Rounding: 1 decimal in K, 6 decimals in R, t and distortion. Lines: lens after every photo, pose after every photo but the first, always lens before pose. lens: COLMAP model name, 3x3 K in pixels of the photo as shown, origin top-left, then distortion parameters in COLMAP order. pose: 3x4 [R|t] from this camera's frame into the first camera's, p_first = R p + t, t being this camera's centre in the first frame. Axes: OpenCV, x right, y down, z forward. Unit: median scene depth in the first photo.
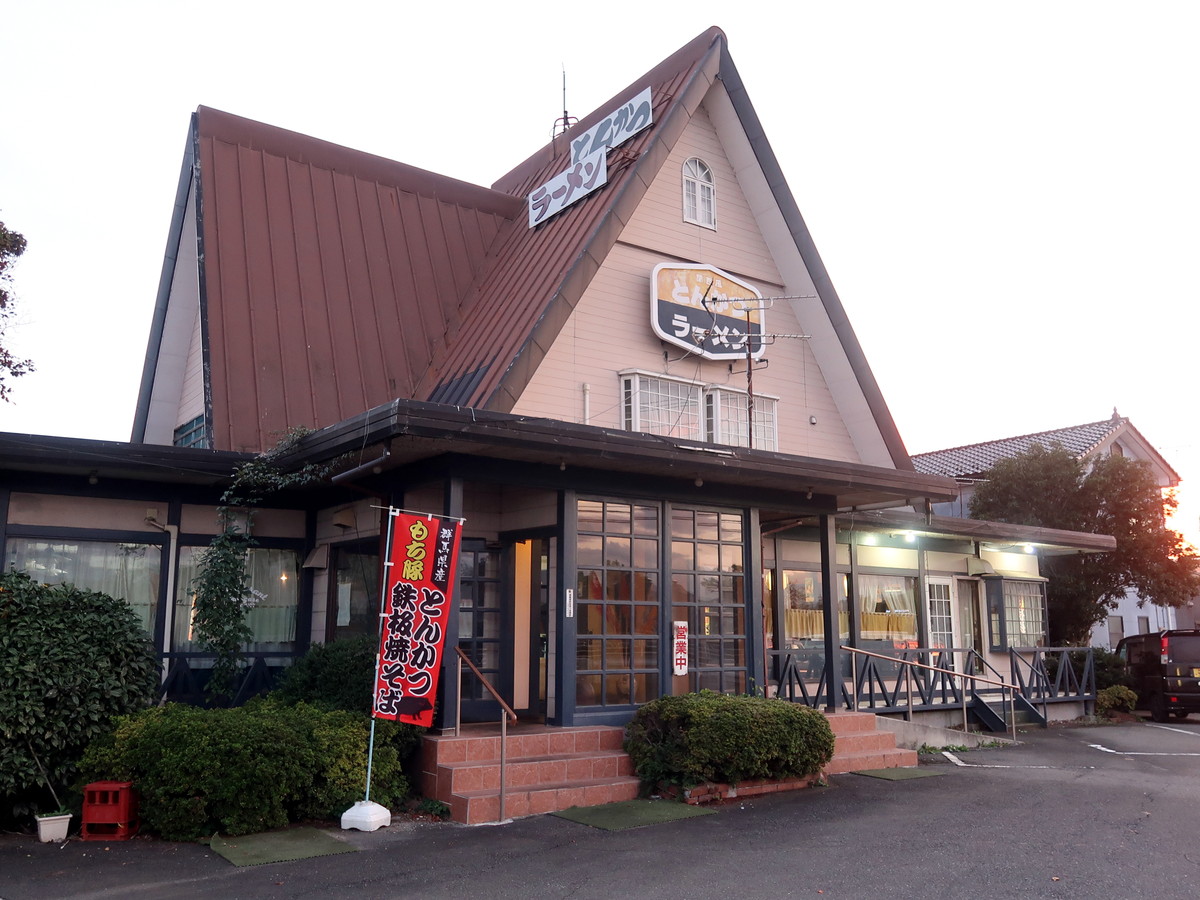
lens RADIAL K [[1199.6, 0, 600.0], [0, 1199.6, 450.0], [0, 0, 1]] dist [-0.018811, 0.001204]
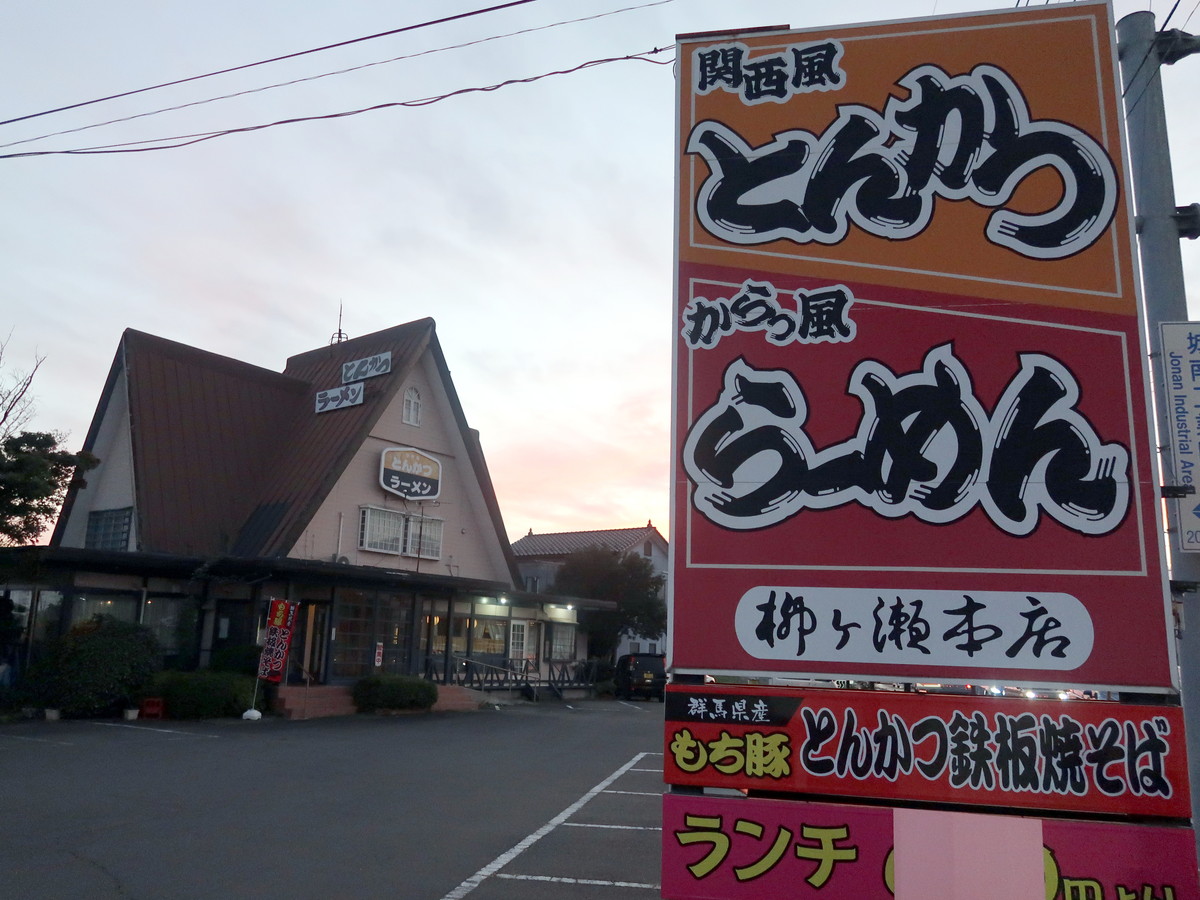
lens RADIAL K [[938.9, 0, 600.0], [0, 938.9, 450.0], [0, 0, 1]] dist [-0.029266, 0.000830]
pose [[0.956638, 0.096174, 0.274944, -0.045523], [-0.082845, 0.994772, -0.059717, -0.119047], [-0.279249, 0.034350, 0.959604, -0.666240]]
